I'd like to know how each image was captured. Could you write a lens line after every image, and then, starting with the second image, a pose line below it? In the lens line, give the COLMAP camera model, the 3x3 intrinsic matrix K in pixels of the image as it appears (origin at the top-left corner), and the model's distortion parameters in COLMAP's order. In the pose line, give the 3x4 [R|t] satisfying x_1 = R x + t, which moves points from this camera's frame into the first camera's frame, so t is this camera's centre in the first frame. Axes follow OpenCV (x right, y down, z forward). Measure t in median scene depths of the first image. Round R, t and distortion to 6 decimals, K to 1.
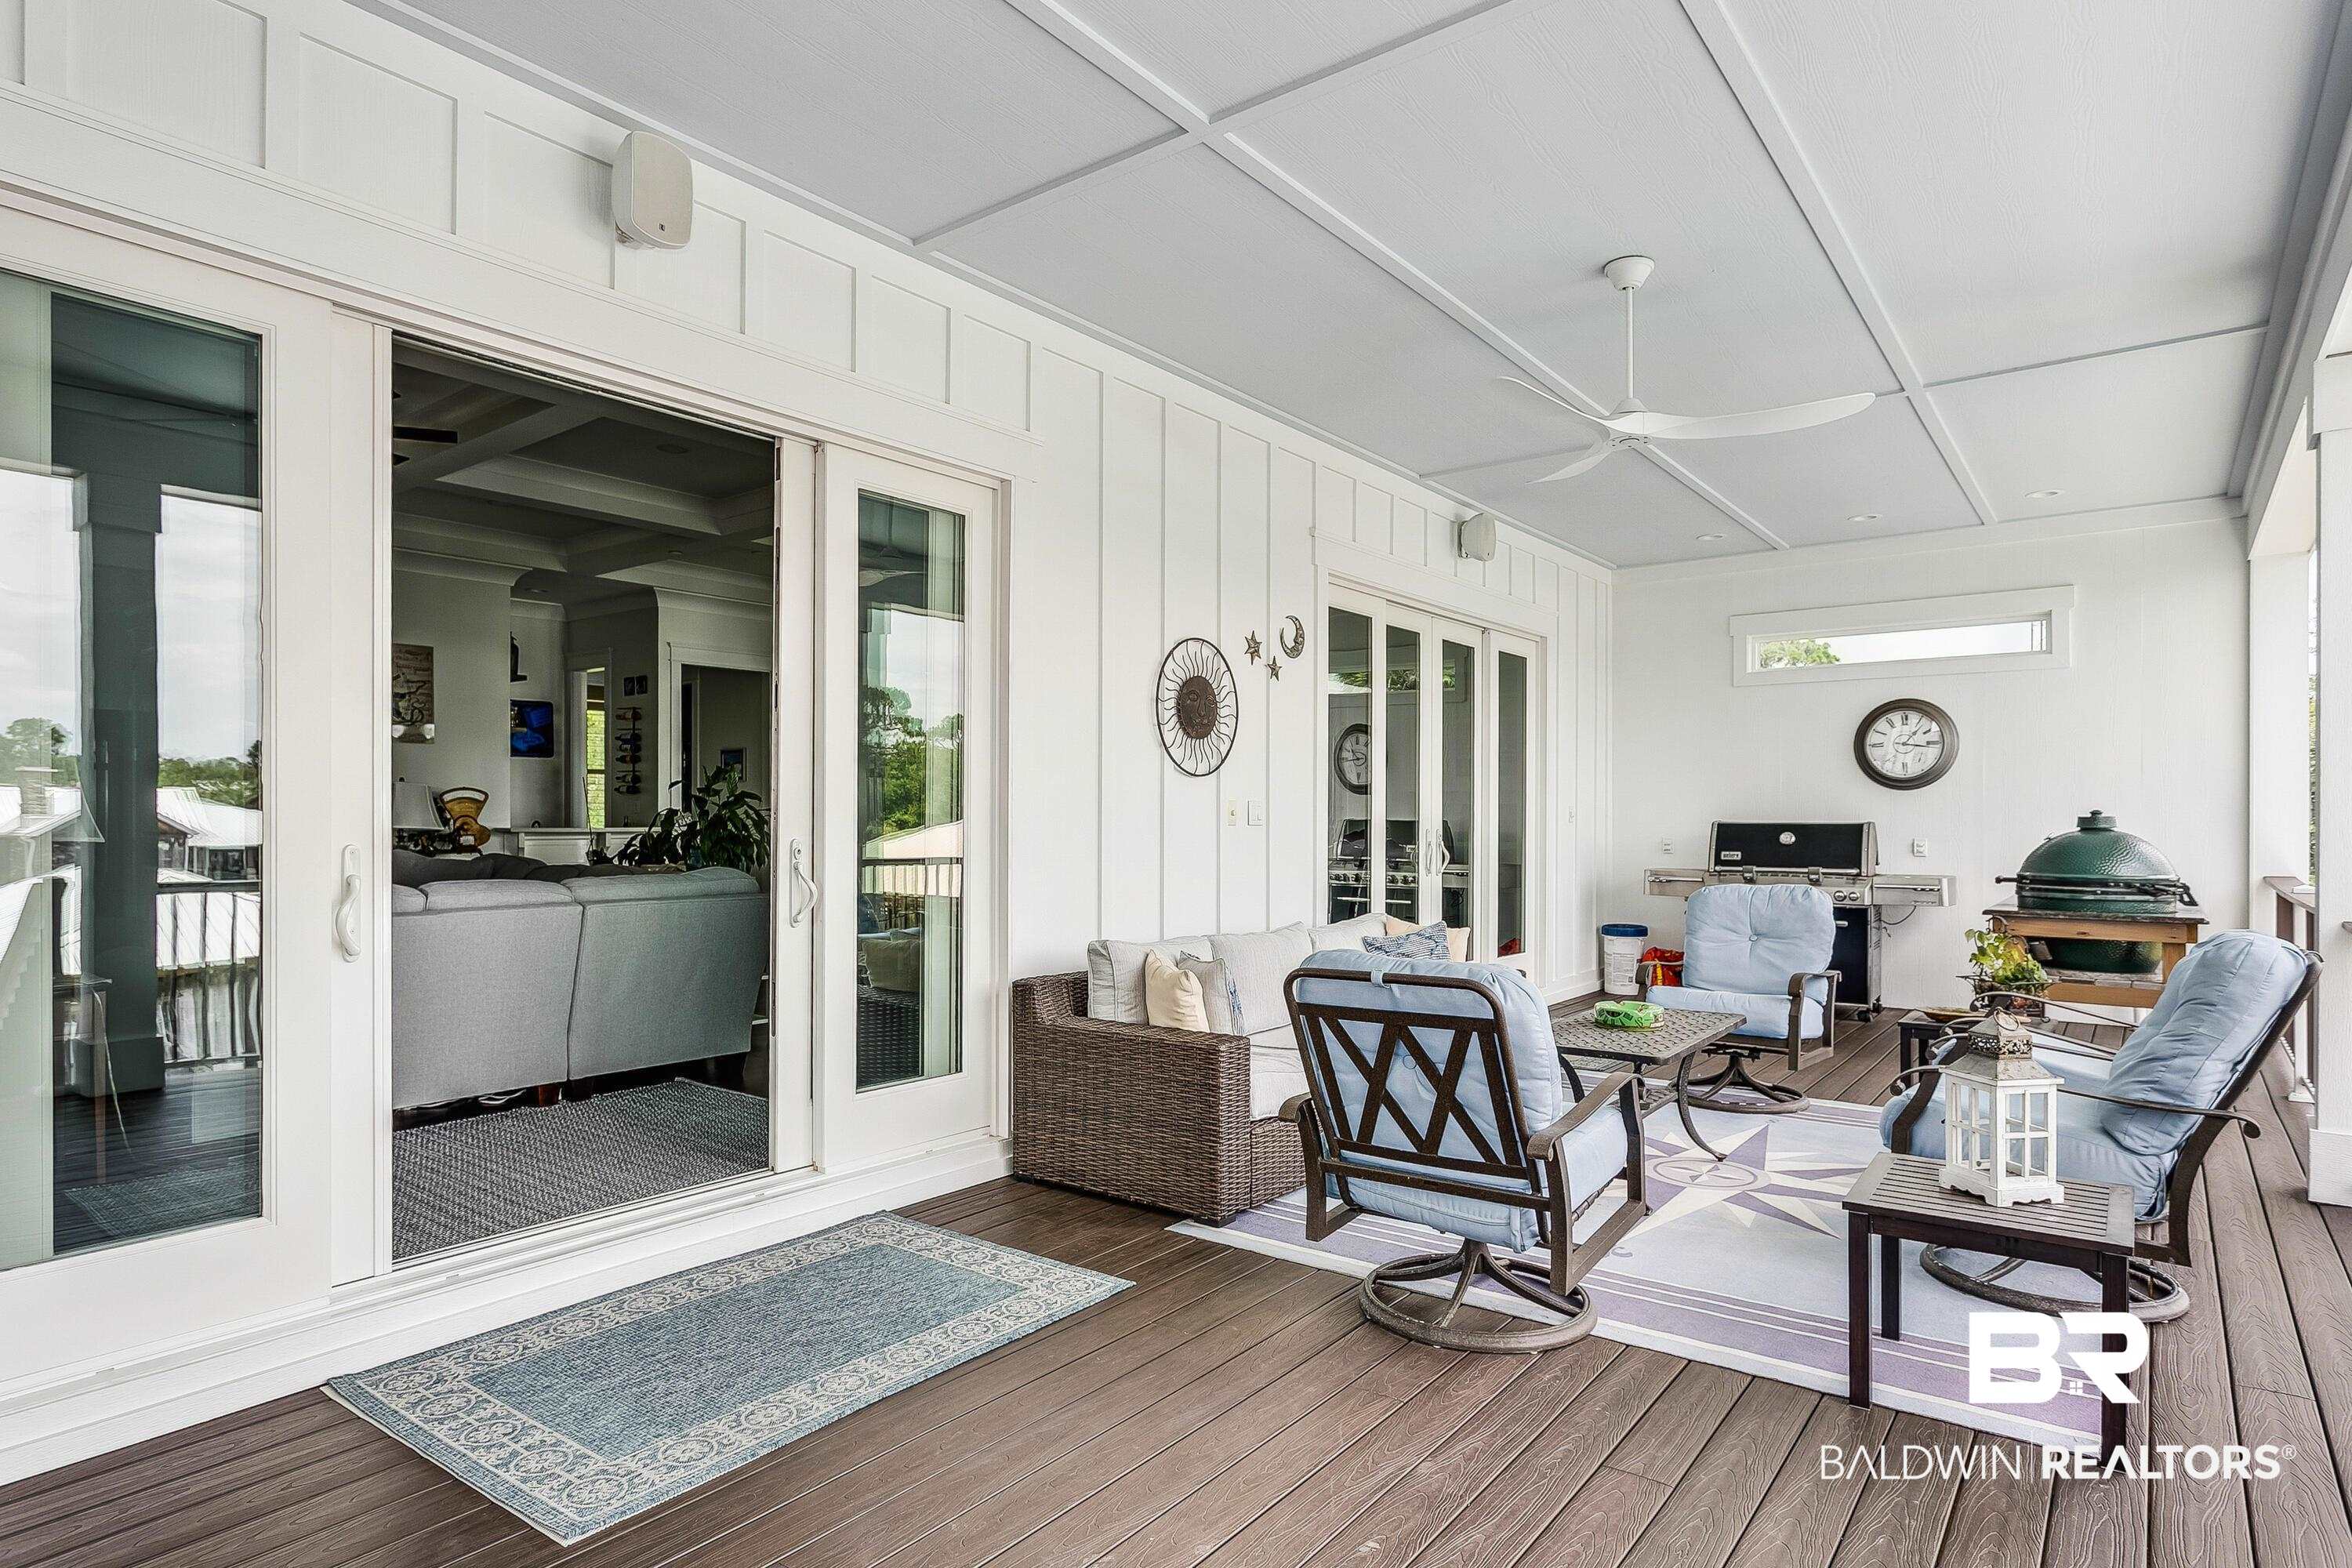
lens RADIAL K [[1258.5, 0, 1184.8], [0, 1258.5, 763.2], [0, 0, 1]] dist [-0.025499, 0.035209]
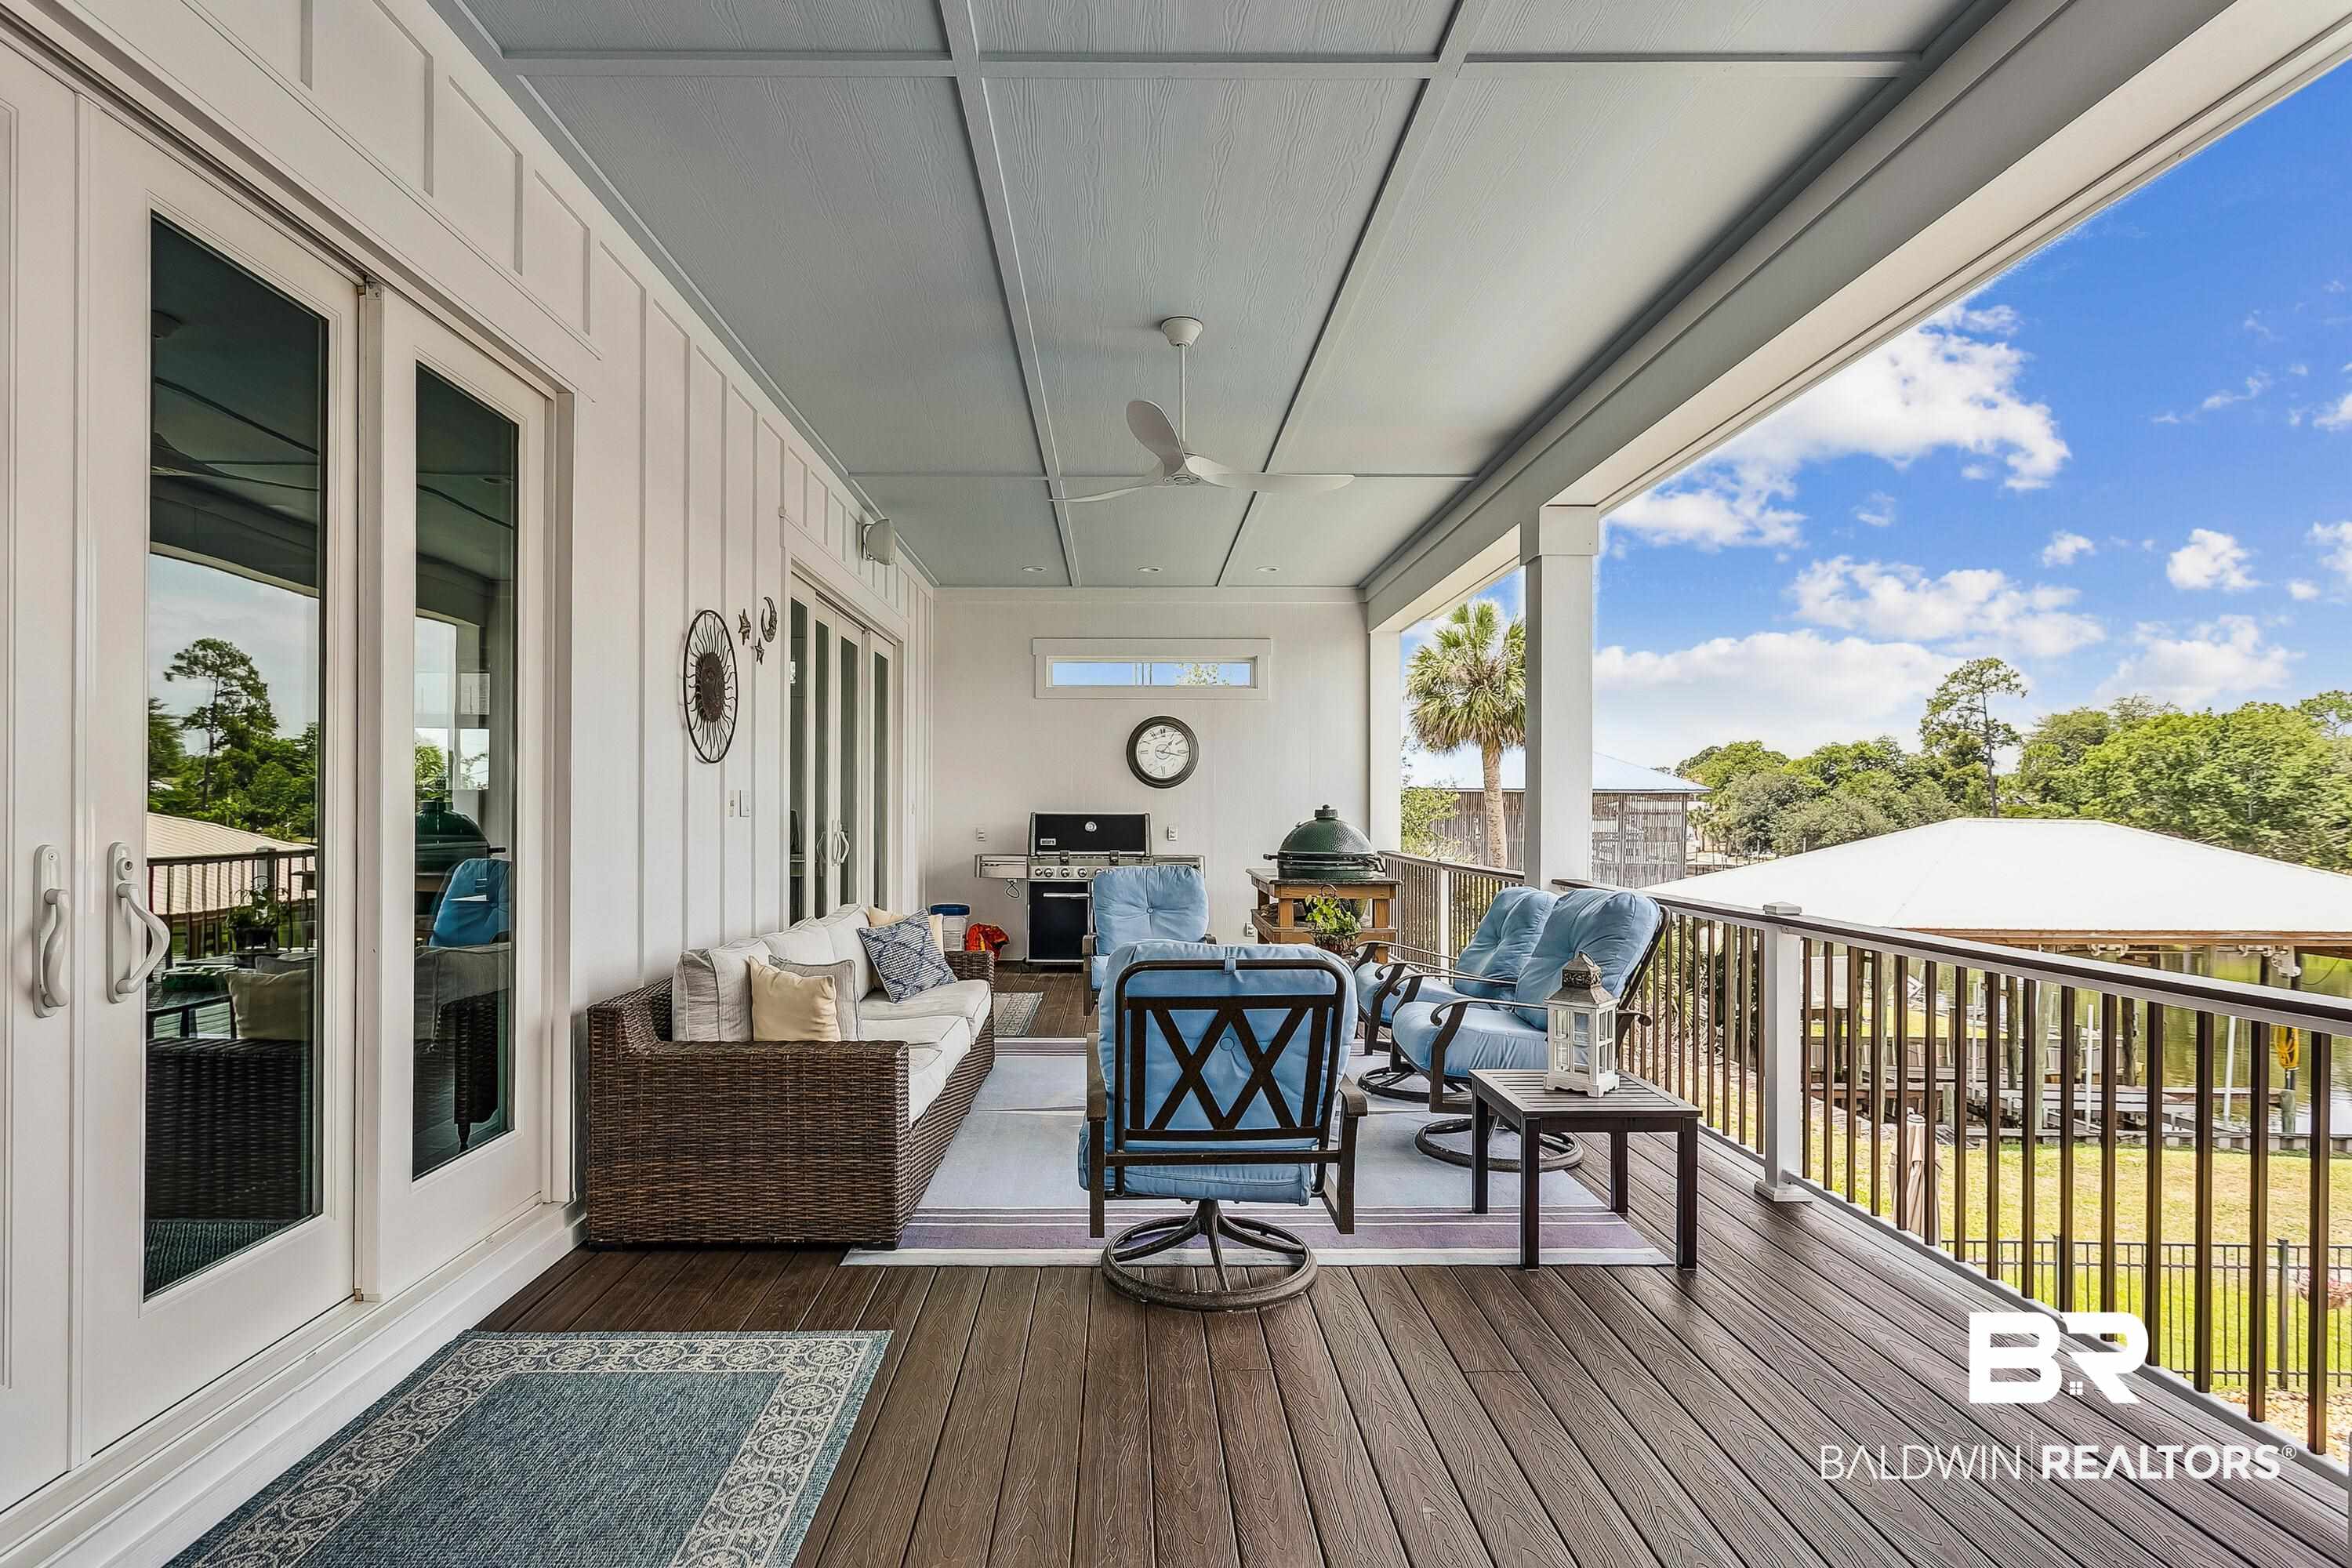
lens RADIAL K [[1139.7, 0, 1171.7], [0, 1139.7, 774.4], [0, 0, 1]] dist [0.000539, 0.001895]
pose [[0.797128, 0.021267, 0.603435, -0.280696], [-0.029117, 0.999571, 0.003236, 0.008265], [-0.603108, -0.020149, 0.797405, 0.180772]]
